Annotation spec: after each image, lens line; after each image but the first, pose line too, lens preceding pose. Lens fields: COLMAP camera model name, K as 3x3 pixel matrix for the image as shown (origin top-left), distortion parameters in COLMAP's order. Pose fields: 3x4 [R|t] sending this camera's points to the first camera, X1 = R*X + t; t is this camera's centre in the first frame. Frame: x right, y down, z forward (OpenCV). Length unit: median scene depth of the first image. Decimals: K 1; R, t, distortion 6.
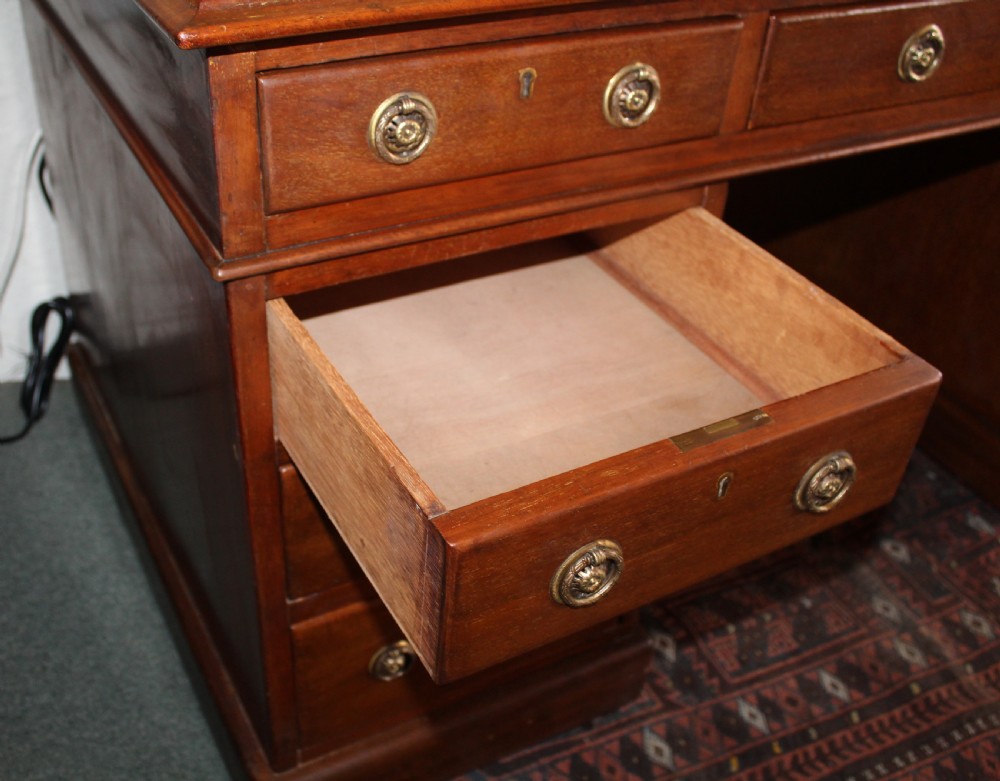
lens RADIAL K [[1048.0, 0, 418.4], [0, 1048.0, 380.8], [0, 0, 1]] dist [-0.076741, 0.000000]
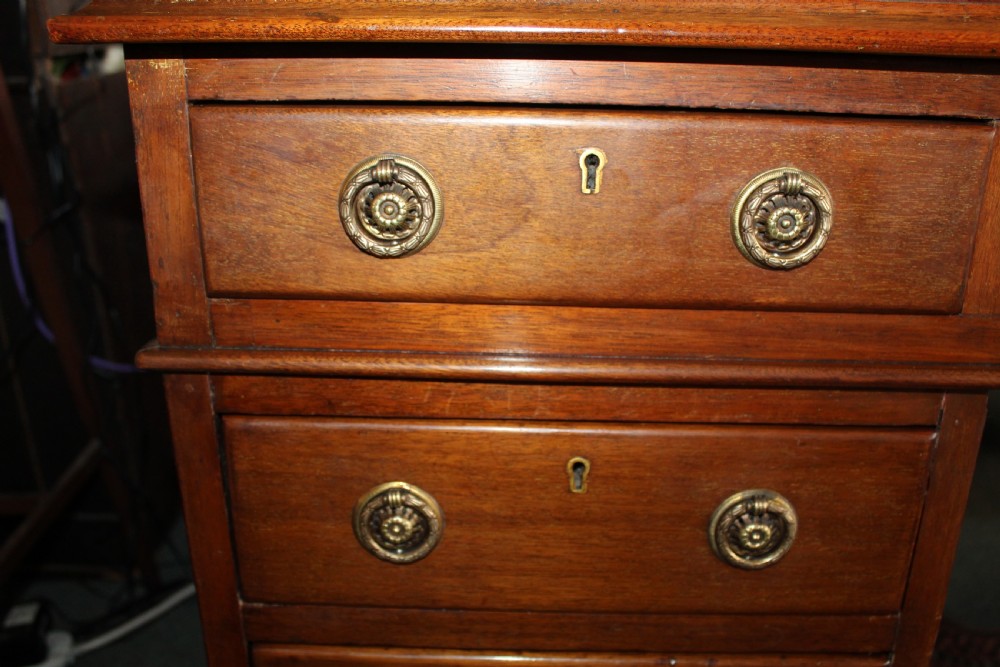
lens RADIAL K [[905.7, 0, 514.7], [0, 905.7, 345.6], [0, 0, 1]] dist [-0.121322, 0.080572]
pose [[0.882499, 0.141410, -0.448552, 0.267802], [-0.259834, 0.941558, -0.214373, -0.031306], [0.392023, 0.305733, 0.867667, 0.398590]]
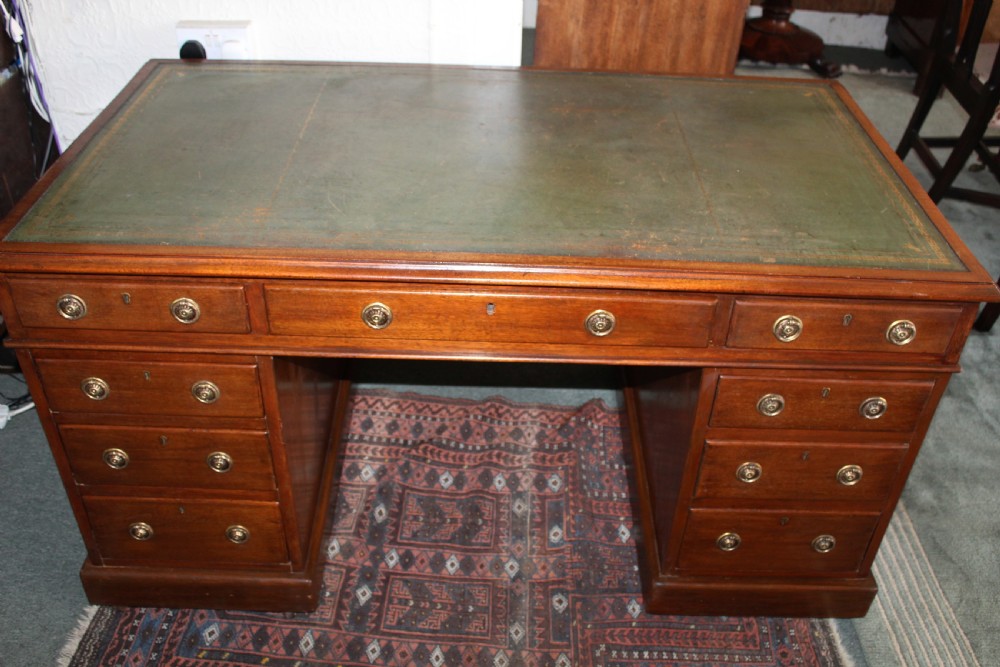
lens RADIAL K [[905.7, 0, 503.4], [0, 905.7, 333.9], [0, 0, 1]] dist [-0.121322, 0.080572]
pose [[0.897097, 0.263700, -0.354513, 1.238594], [-0.264053, 0.963296, 0.048347, -0.413552], [0.354250, 0.050238, 0.933800, -0.423602]]
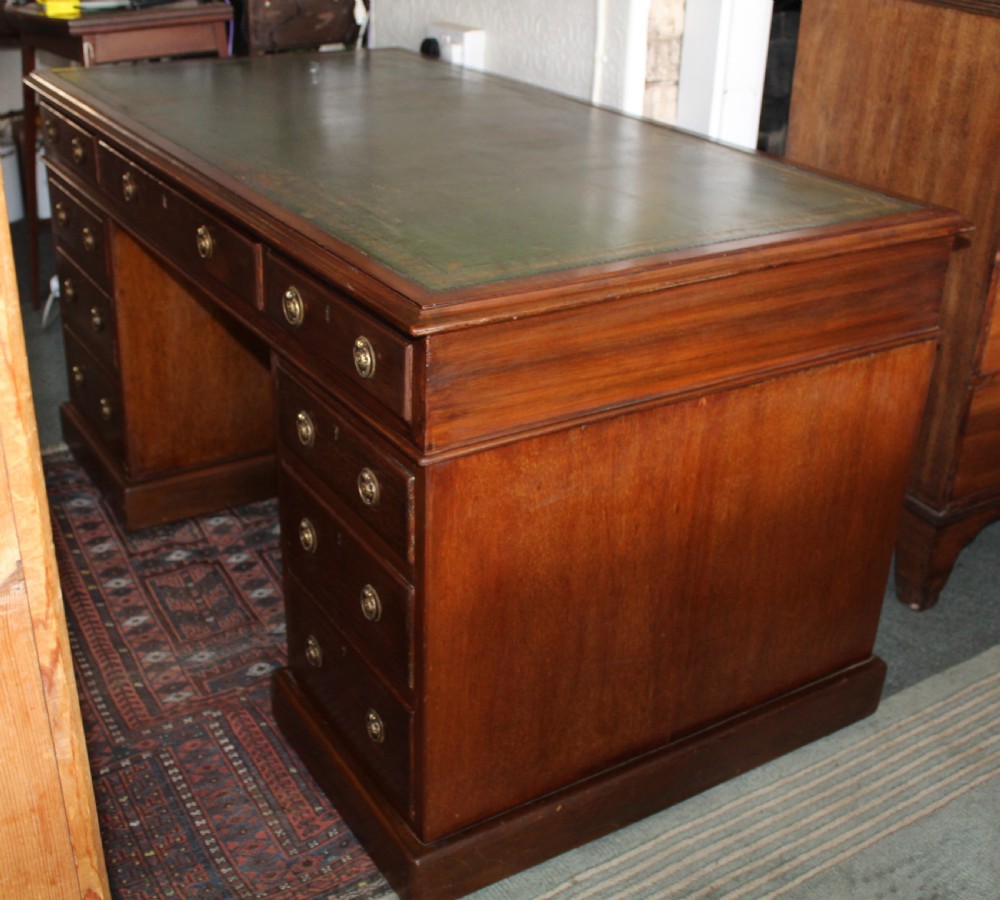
lens RADIAL K [[1228.8, 0, 475.2], [0, 1228.8, 457.3], [0, 0, 1]] dist [-0.095011, 0.000000]
pose [[0.102045, 0.421931, -0.900867, 2.781057], [-0.604124, 0.745758, 0.280853, -0.955481], [0.790329, 0.515576, 0.331000, 0.987906]]
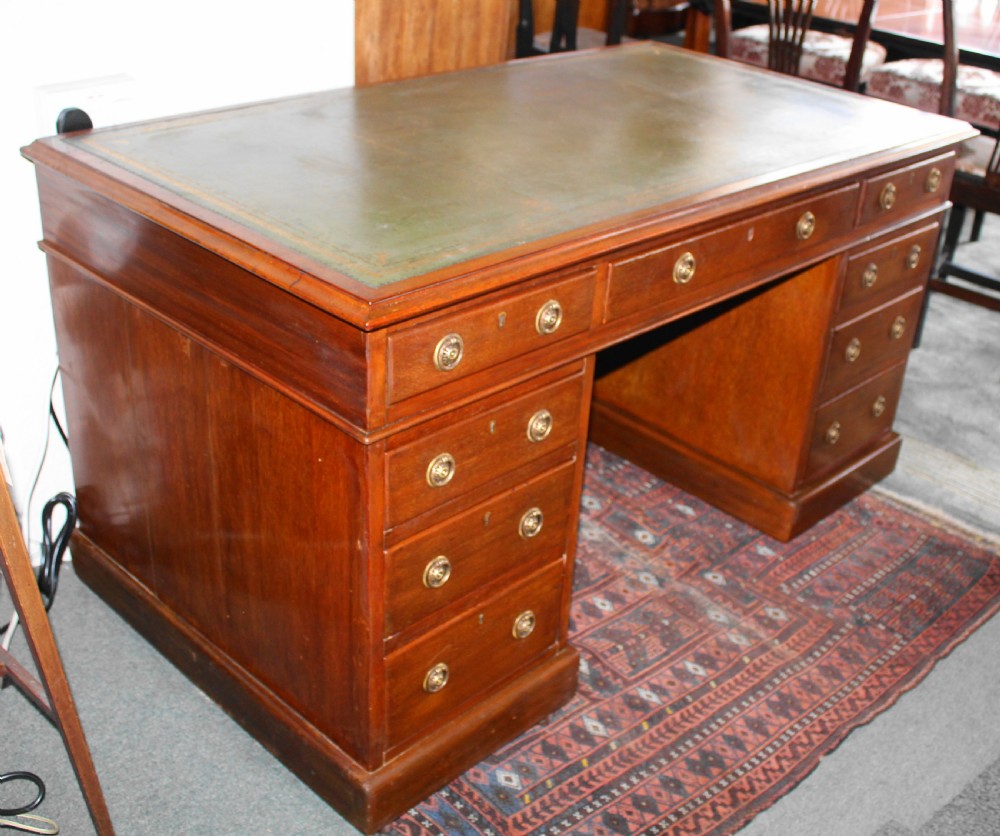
lens RADIAL K [[1176.1, 0, 507.7], [0, 1176.1, 403.0], [0, 0, 1]] dist [-0.112515, 0.000000]
pose [[0.945087, -0.127712, 0.300833, -0.434209], [0.162301, 0.982364, -0.092838, 0.050321], [-0.283671, 0.136566, 0.949147, -0.802677]]
